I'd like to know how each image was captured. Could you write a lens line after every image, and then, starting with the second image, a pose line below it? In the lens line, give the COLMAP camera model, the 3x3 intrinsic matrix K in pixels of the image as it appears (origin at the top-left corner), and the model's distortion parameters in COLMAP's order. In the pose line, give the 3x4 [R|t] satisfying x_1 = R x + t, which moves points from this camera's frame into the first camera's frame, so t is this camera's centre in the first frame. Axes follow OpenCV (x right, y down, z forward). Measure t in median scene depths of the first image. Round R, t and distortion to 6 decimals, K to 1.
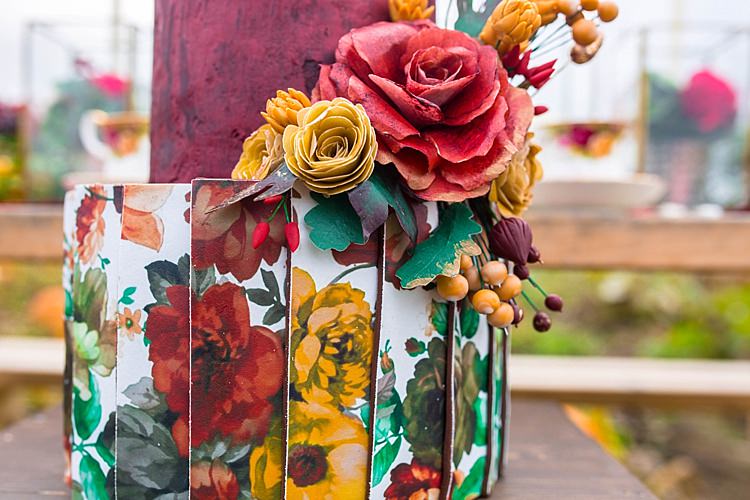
lens RADIAL K [[752.9, 0, 375.0], [0, 752.9, 250.0], [0, 0, 1]] dist [-0.013938, 0.009187]
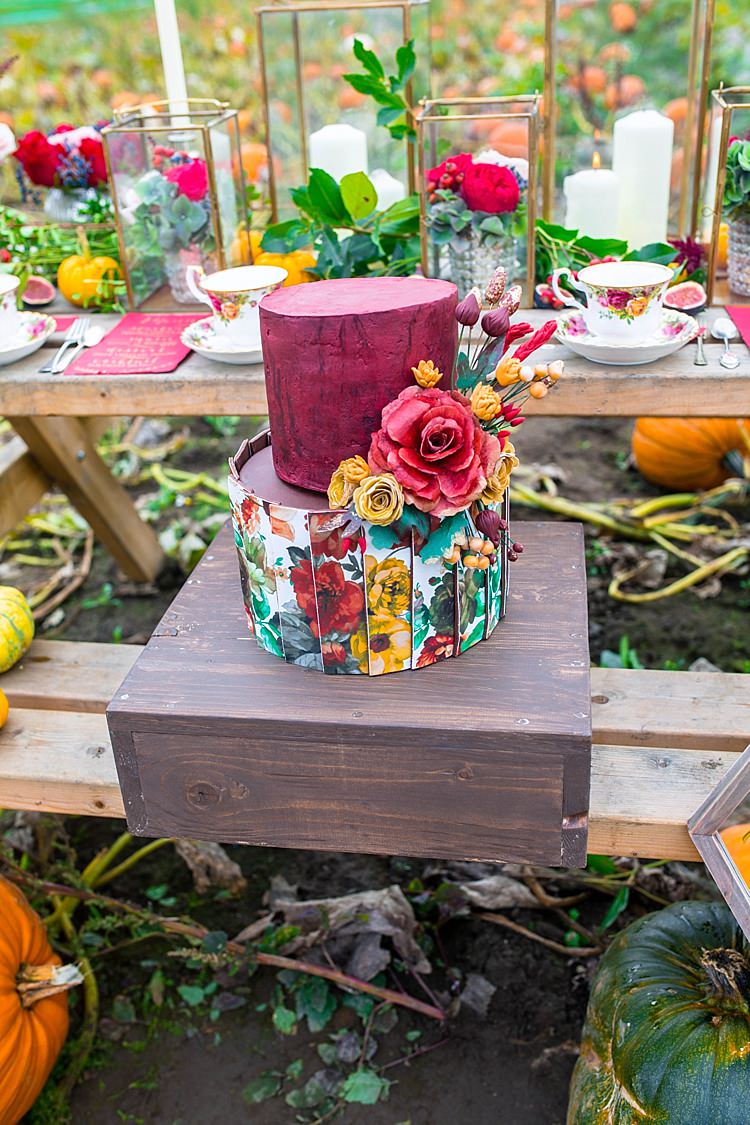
lens RADIAL K [[1129.3, 0, 375.0], [0, 1129.3, 562.5], [0, 0, 1]] dist [-0.013938, 0.009187]
pose [[0.989282, -0.005720, -0.145905, 0.321985], [0.072158, 0.887846, 0.454448, -1.211268], [0.126942, -0.460105, 0.878743, -1.460265]]
